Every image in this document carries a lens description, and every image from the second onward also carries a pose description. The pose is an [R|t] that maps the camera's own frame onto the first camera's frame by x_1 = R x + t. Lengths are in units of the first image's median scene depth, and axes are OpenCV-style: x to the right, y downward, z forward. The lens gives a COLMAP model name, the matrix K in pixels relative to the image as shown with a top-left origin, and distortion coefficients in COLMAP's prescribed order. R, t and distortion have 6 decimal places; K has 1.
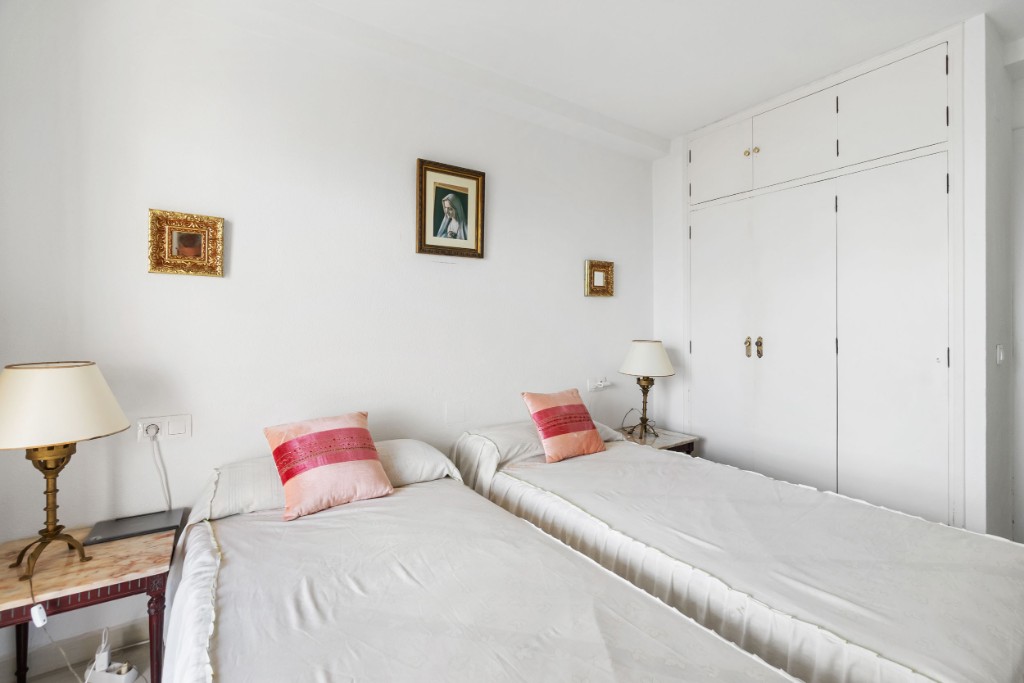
lens RADIAL K [[445.8, 0, 507.4], [0, 445.8, 321.1], [0, 0, 1]] dist [-0.009022, -0.000826]
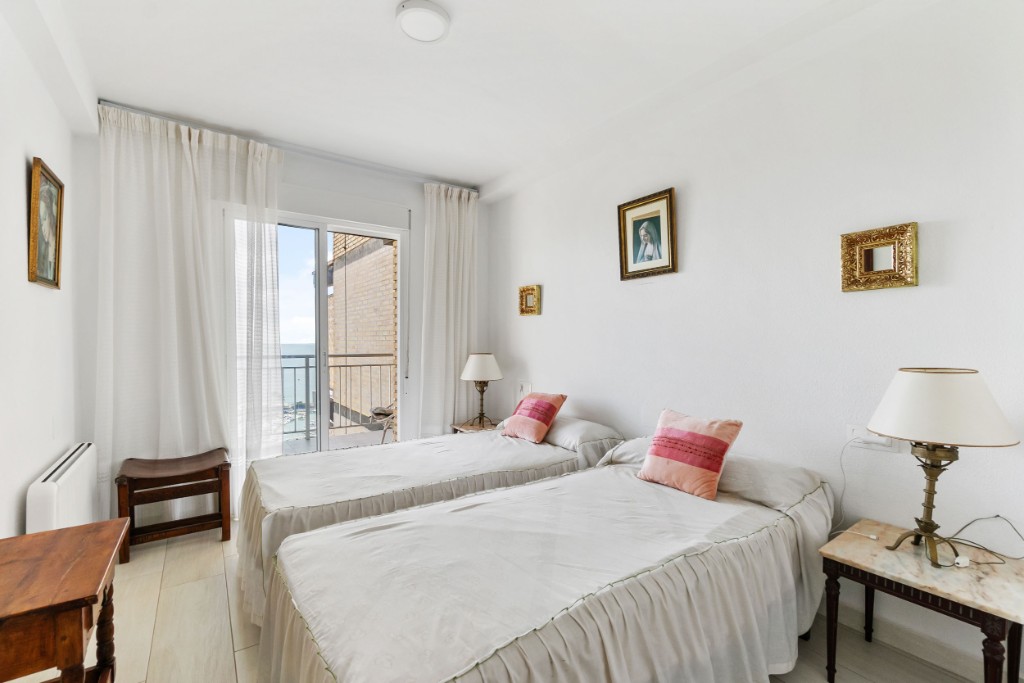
lens RADIAL K [[445.8, 0, 516.4], [0, 445.8, 342.0], [0, 0, 1]] dist [-0.009022, -0.000826]
pose [[0.017049, 0.011209, -0.999792, 0.982330], [0.016199, 0.999803, 0.011485, -0.001098], [0.999723, -0.016392, 0.016864, 0.644443]]
